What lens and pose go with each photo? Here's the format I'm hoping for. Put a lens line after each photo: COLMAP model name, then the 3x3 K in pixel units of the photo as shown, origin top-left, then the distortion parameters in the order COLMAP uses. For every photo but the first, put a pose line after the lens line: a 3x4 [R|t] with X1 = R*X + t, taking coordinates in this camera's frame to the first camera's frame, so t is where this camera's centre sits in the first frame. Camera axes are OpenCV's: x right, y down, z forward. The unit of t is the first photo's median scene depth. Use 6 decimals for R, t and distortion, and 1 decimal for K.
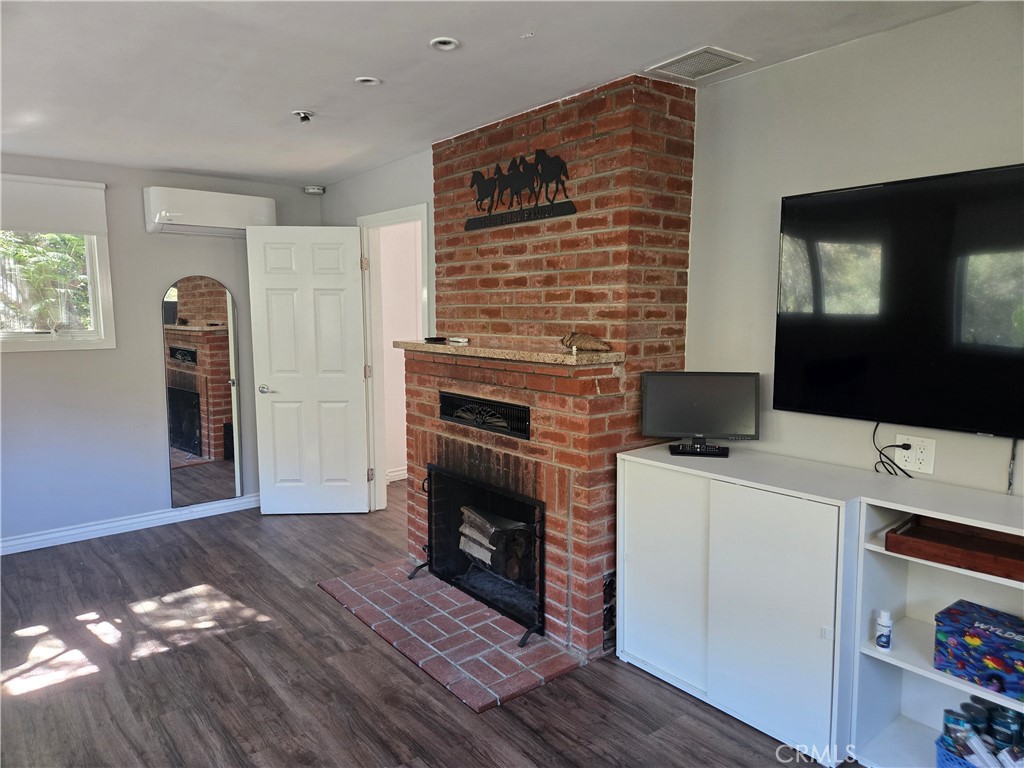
lens RADIAL K [[688.7, 0, 512.5], [0, 688.7, 389.2], [0, 0, 1]] dist [0.081731, -0.070822]
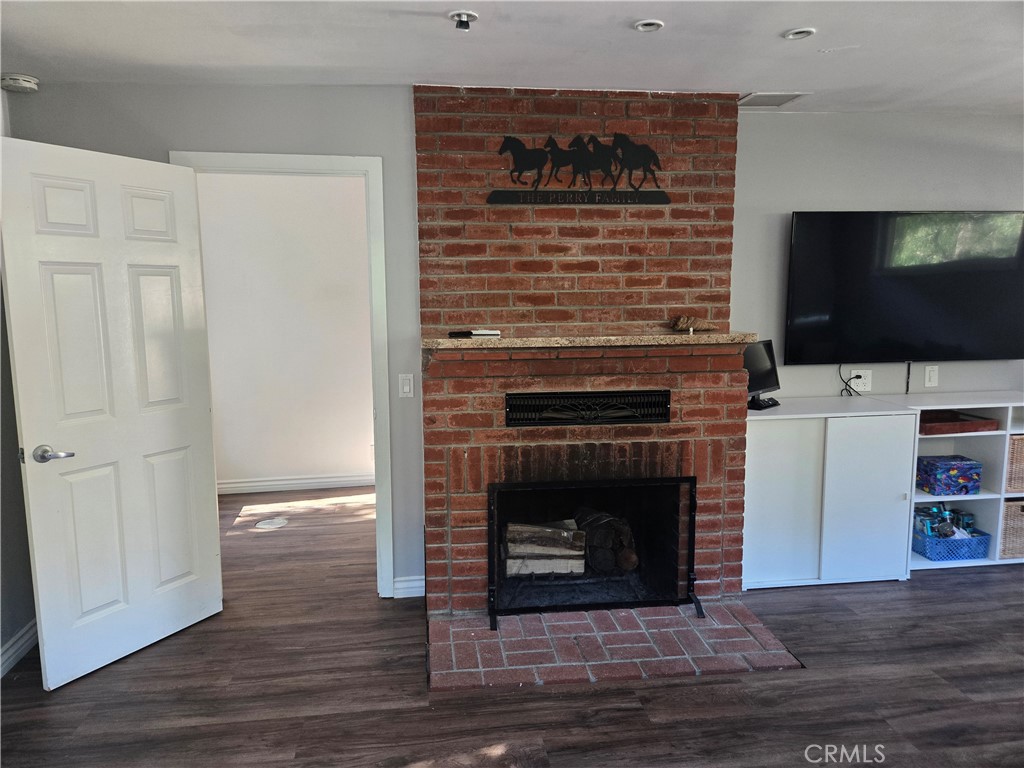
lens RADIAL K [[696.6, 0, 505.3], [0, 696.6, 378.7], [0, 0, 1]] dist [0.082480, -0.068737]
pose [[0.518312, -0.111072, 0.847948, -0.927245], [0.107944, 0.992097, 0.063972, -0.078980], [-0.848352, 0.058374, 0.526205, 0.624214]]
